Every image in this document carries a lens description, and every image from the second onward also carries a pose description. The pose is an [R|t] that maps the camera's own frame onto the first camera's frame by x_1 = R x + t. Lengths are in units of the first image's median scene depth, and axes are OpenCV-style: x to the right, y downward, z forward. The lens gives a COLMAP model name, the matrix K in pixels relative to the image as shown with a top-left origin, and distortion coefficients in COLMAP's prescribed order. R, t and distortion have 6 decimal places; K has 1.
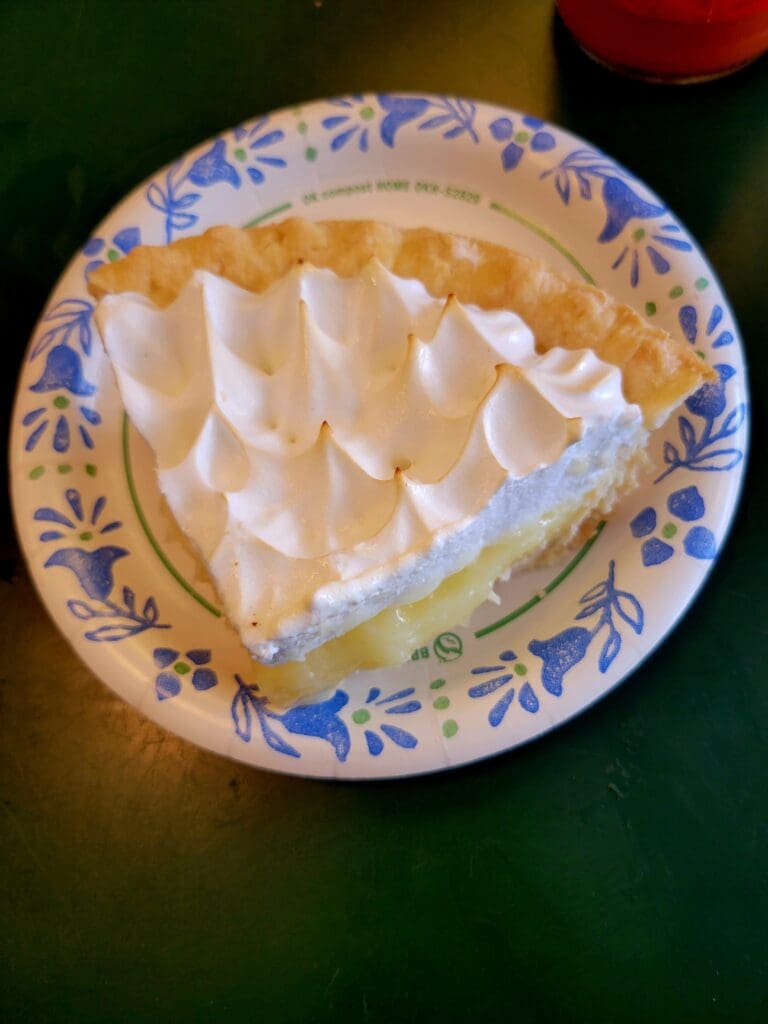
lens RADIAL K [[766.5, 0, 392.3], [0, 766.5, 507.7], [0, 0, 1]] dist [0.051659, -0.026802]
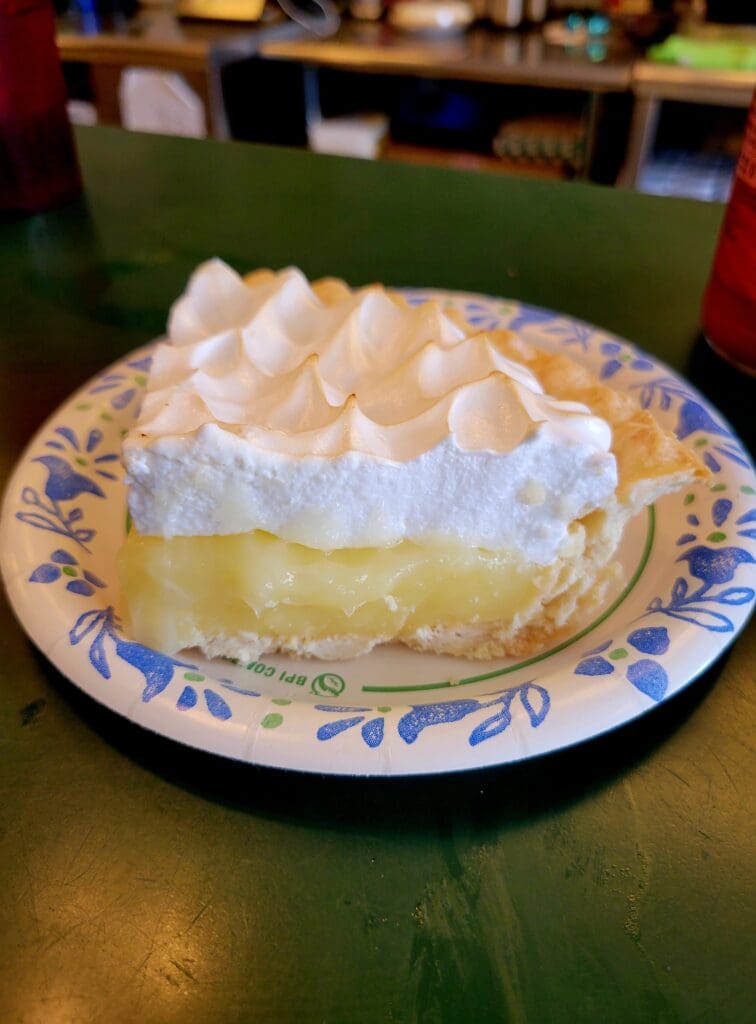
lens RADIAL K [[782.3, 0, 371.2], [0, 782.3, 514.2], [0, 0, 1]] dist [0.023454, -0.011770]
pose [[0.881923, 0.381599, -0.276756, 0.305584], [-0.467678, 0.781869, -0.412260, 0.397993], [0.059069, 0.493014, 0.868014, 0.166063]]
